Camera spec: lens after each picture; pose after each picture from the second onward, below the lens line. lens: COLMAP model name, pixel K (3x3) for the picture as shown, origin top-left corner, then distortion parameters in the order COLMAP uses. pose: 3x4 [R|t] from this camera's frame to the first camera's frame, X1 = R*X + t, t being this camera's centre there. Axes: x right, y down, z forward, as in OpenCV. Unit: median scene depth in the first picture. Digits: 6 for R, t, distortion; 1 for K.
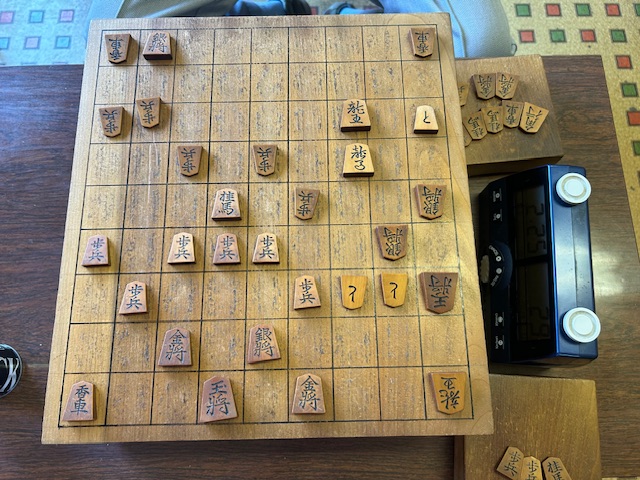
lens RADIAL K [[477.1, 0, 321.3], [0, 477.1, 234.2], [0, 0, 1]] dist [0.003591, -0.003478]
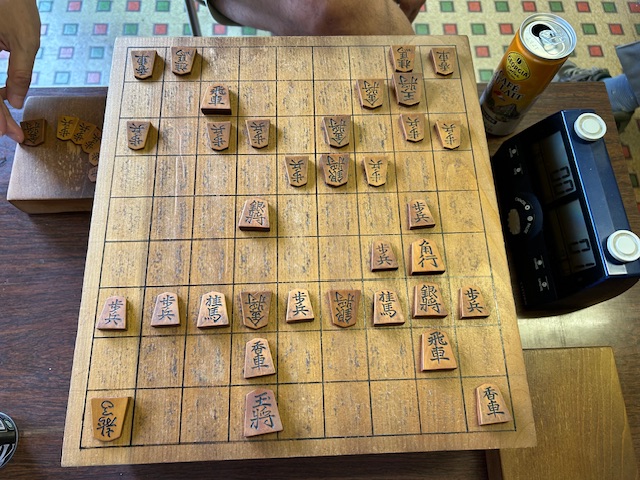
lens RADIAL K [[476.2, 0, 322.7], [0, 476.2, 238.8], [0, 0, 1]] dist [0.006831, -0.004371]
pose [[0.999335, -0.004957, 0.036134, -0.094052], [0.007788, 0.996872, -0.078646, 0.063033], [-0.035631, 0.078875, 0.996248, 0.016118]]
